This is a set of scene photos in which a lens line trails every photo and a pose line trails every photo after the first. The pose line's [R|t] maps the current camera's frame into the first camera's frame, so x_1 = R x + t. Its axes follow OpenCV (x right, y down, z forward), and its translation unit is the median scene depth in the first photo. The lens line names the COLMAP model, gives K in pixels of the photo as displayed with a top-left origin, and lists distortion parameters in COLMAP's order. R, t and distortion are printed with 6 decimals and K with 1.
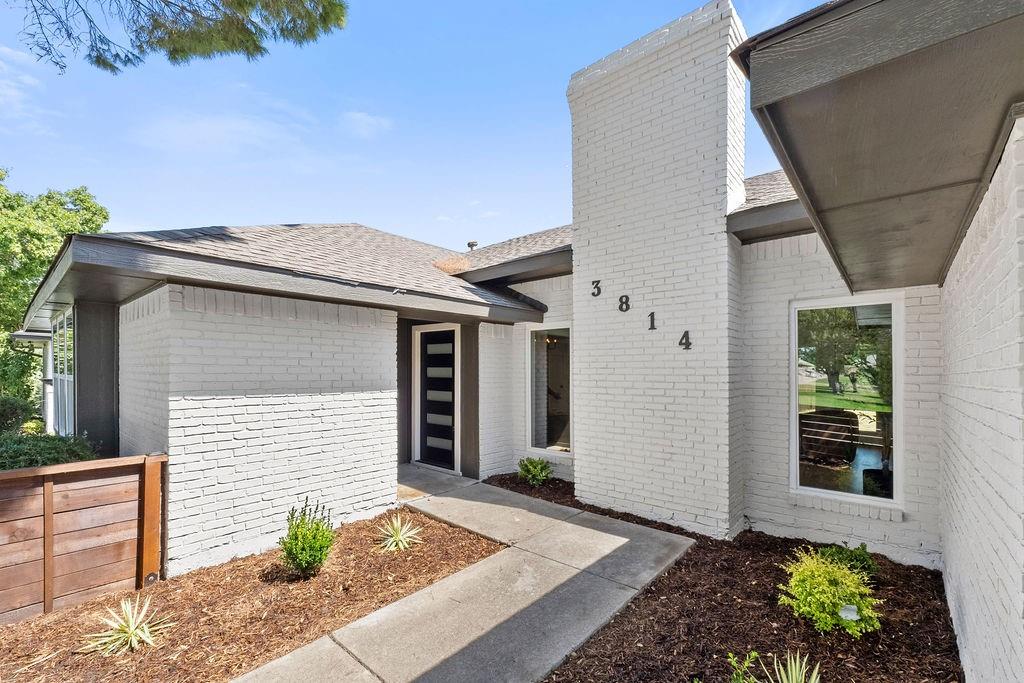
lens RADIAL K [[433.6, 0, 510.0], [0, 433.6, 365.1], [0, 0, 1]] dist [0.000492, 0.000028]
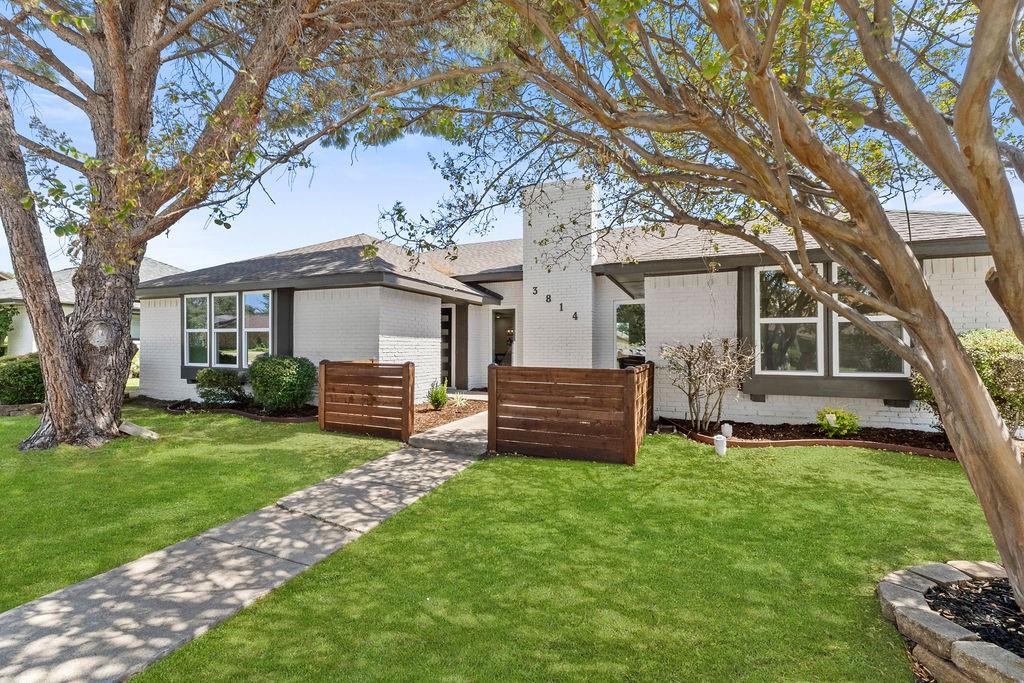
lens RADIAL K [[423.5, 0, 512.0], [0, 423.5, 341.5], [0, 0, 1]] dist [0.000451, 0.000010]
pose [[0.947611, 0.001932, 0.319421, -0.622158], [-0.002772, 0.999994, 0.002174, 0.074284], [-0.319415, -0.002945, 0.947610, -1.015451]]
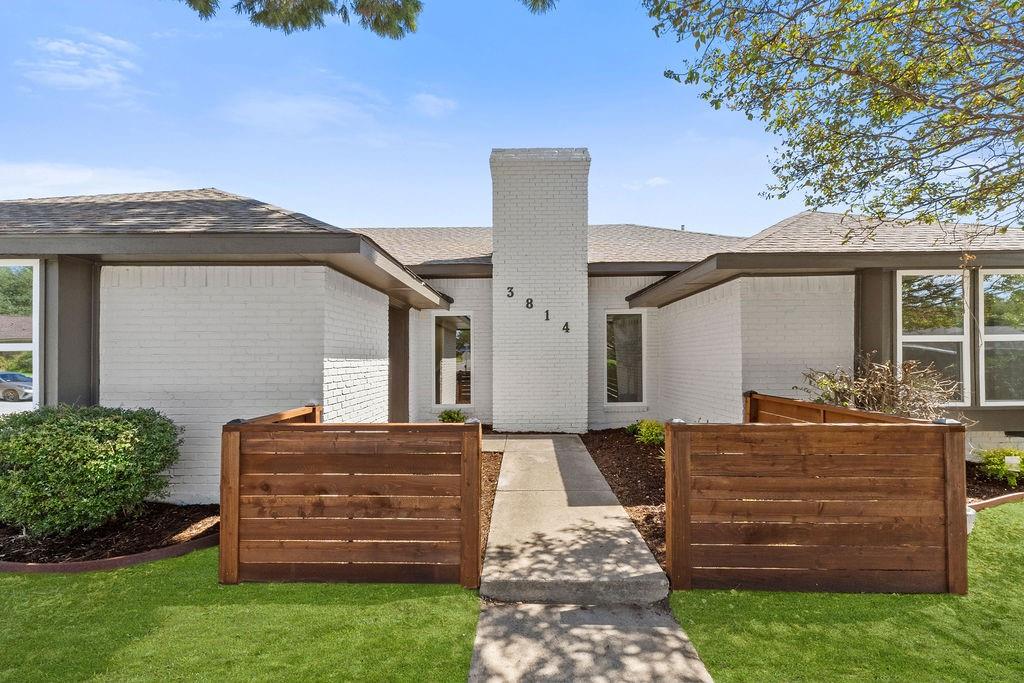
lens RADIAL K [[427.7, 0, 514.9], [0, 427.7, 348.6], [0, 0, 1]] dist [0.007909, 0.000247]
pose [[0.755865, 0.003677, 0.654717, -0.870939], [0.001683, 0.999970, -0.007559, 0.042345], [-0.654725, 0.006815, 0.755836, -0.193448]]
